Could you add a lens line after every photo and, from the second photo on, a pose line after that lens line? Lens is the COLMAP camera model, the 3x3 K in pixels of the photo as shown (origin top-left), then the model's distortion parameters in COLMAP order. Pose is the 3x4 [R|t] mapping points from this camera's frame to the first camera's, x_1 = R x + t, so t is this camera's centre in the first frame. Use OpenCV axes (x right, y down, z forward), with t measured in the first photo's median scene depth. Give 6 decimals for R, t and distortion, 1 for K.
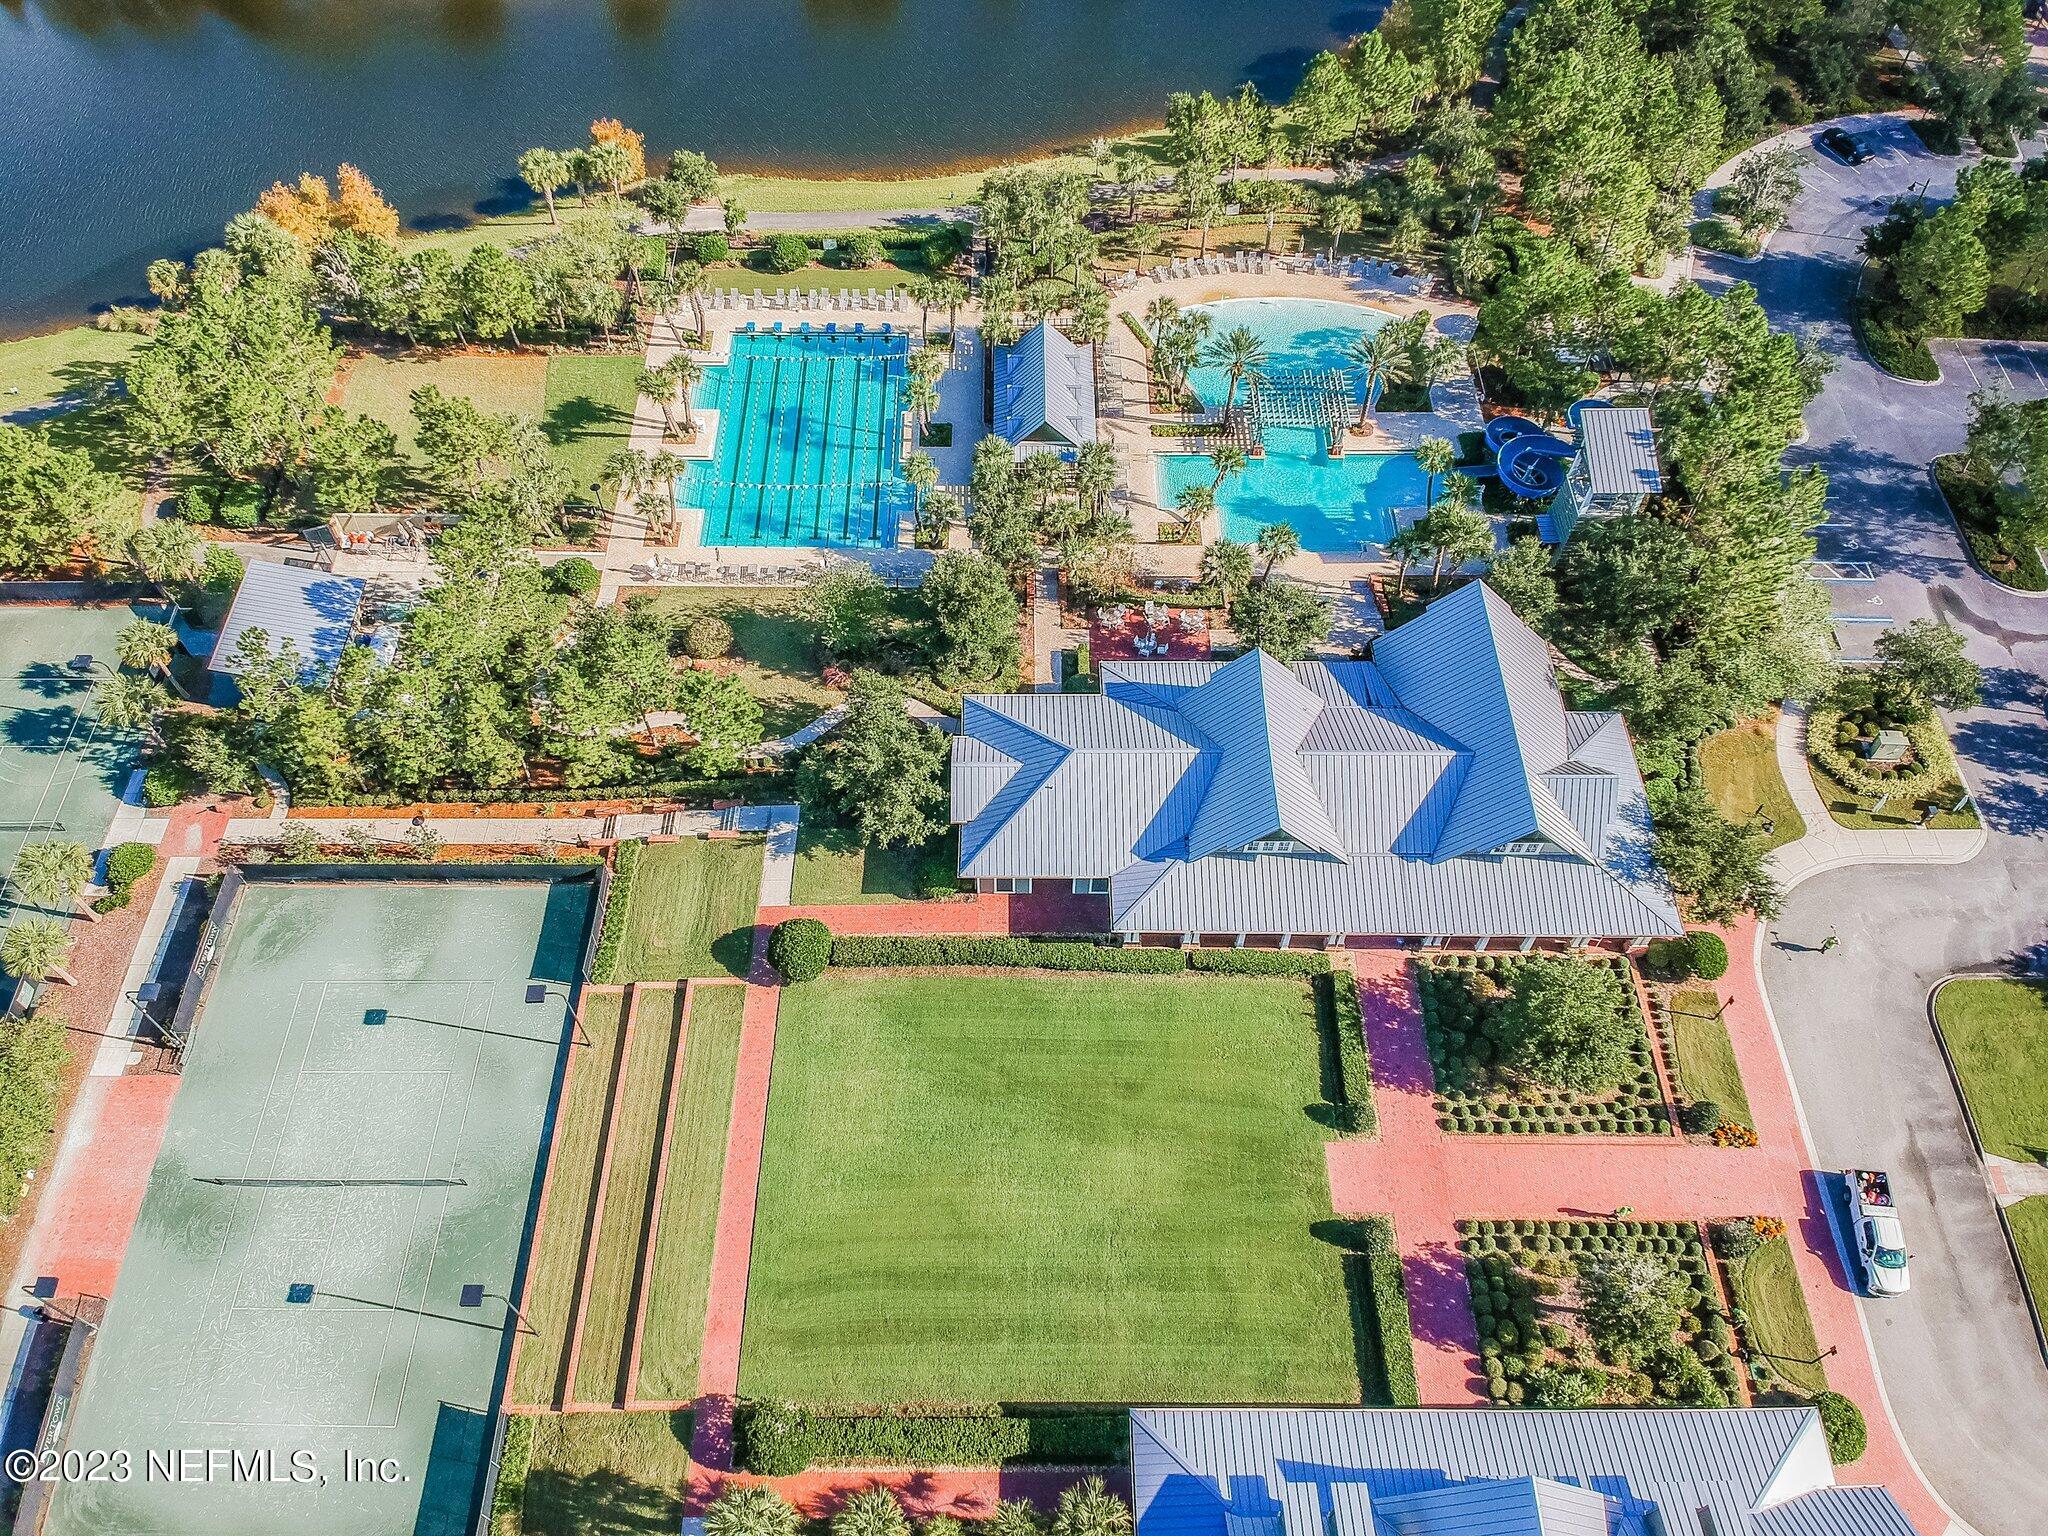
lens RADIAL K [[1513.2, 0, 1012.0], [0, 1513.2, 752.8], [0, 0, 1]] dist [0.062834, -0.124484]
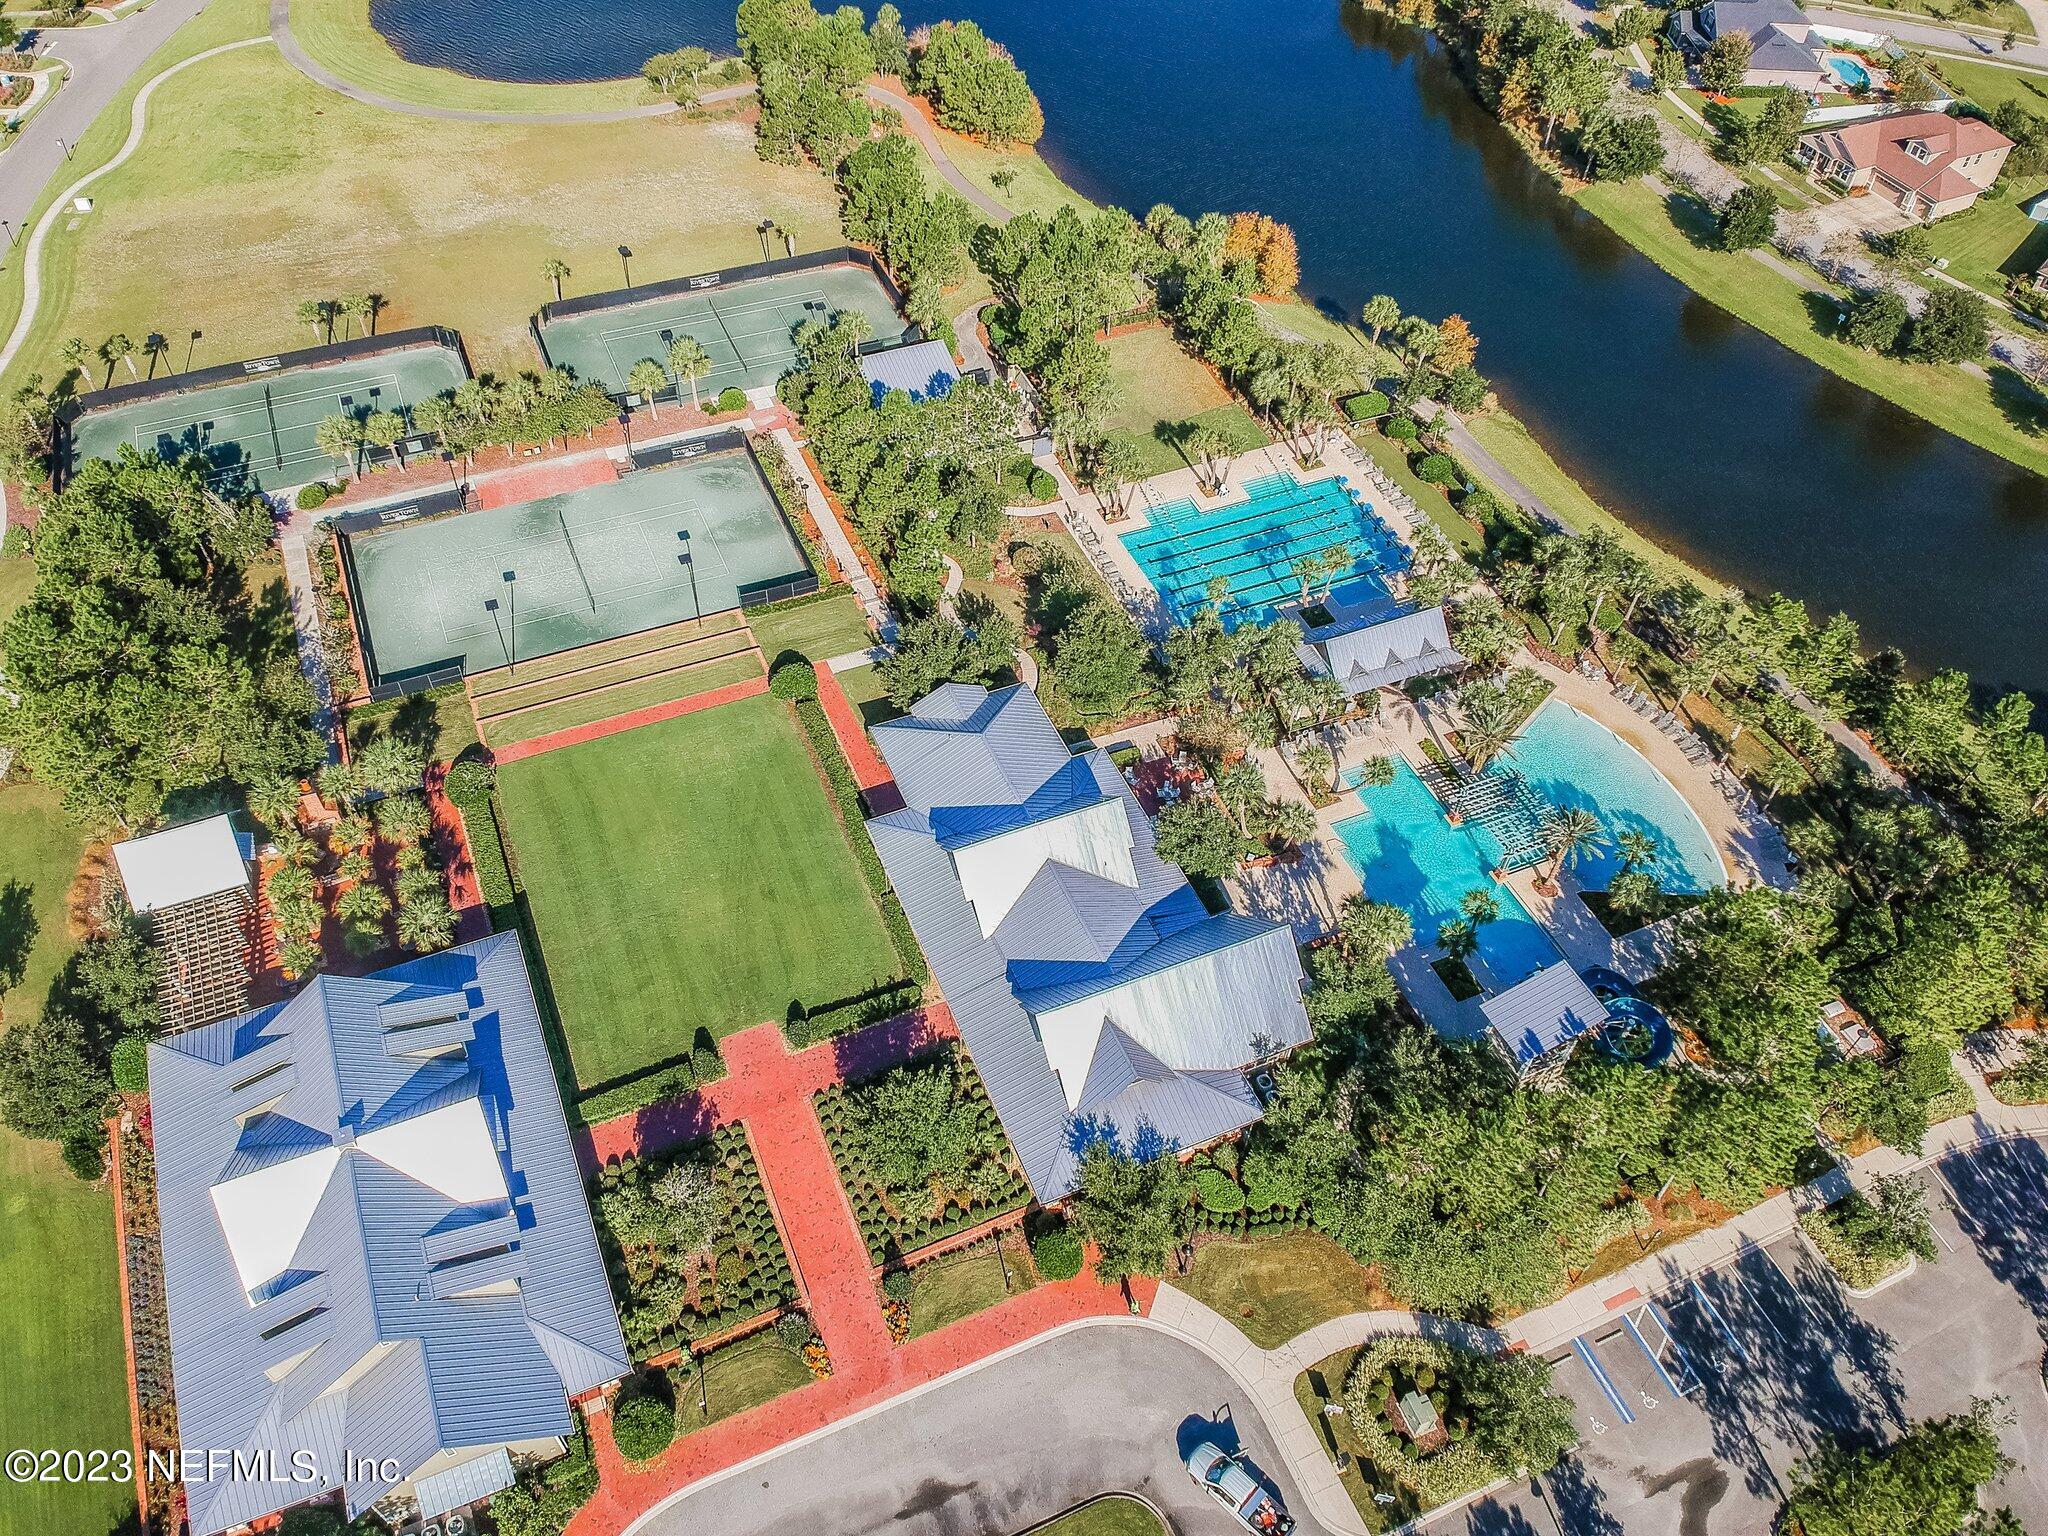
lens RADIAL K [[1513.2, 0, 1012.0], [0, 1513.2, 752.8], [0, 0, 1]] dist [0.062834, -0.124484]
pose [[0.400506, 0.693708, -0.598635, 0.730872], [-0.764491, 0.613136, 0.199043, -0.234355], [0.505123, 0.377933, 0.775898, 0.028898]]
